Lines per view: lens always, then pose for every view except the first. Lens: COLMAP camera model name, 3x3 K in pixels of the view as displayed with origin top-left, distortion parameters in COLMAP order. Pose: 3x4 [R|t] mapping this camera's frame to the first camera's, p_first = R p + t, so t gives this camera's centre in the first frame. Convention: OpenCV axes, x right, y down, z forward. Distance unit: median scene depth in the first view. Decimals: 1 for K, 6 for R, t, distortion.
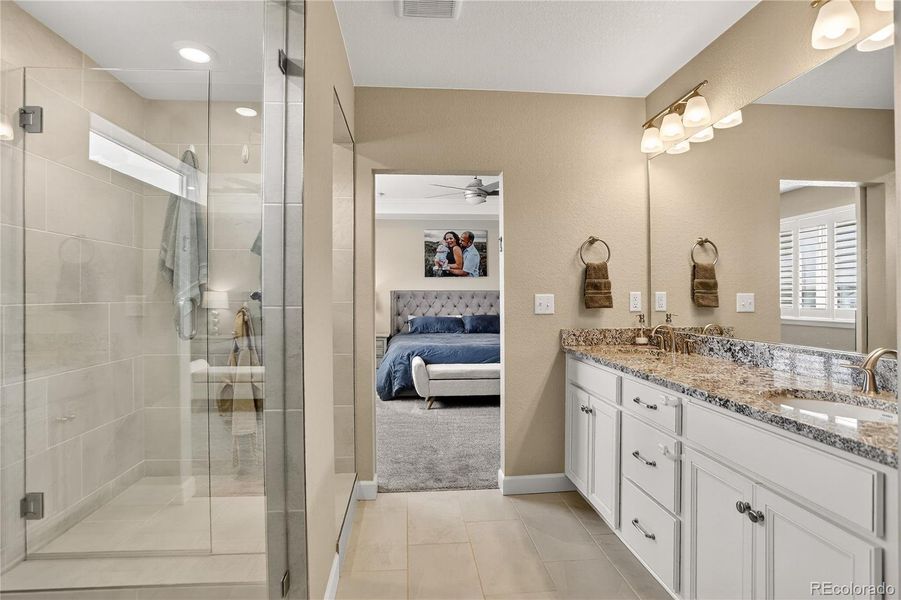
lens RADIAL K [[461.4, 0, 449.8], [0, 461.4, 300.2], [0, 0, 1]] dist [-0.031174, 0.003732]
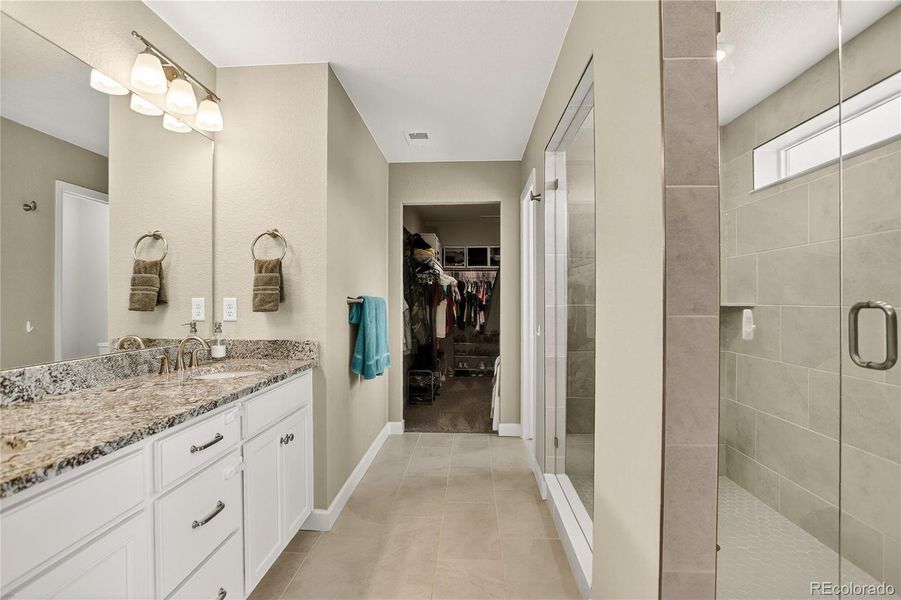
lens RADIAL K [[461.4, 0, 449.8], [0, 461.4, 300.9], [0, 0, 1]] dist [-0.031174, 0.003732]
pose [[-0.990078, 0.009516, 0.140199, -0.087863], [0.008490, 0.999933, -0.007915, -0.002426], [-0.140265, -0.006646, -0.990092, 1.649201]]
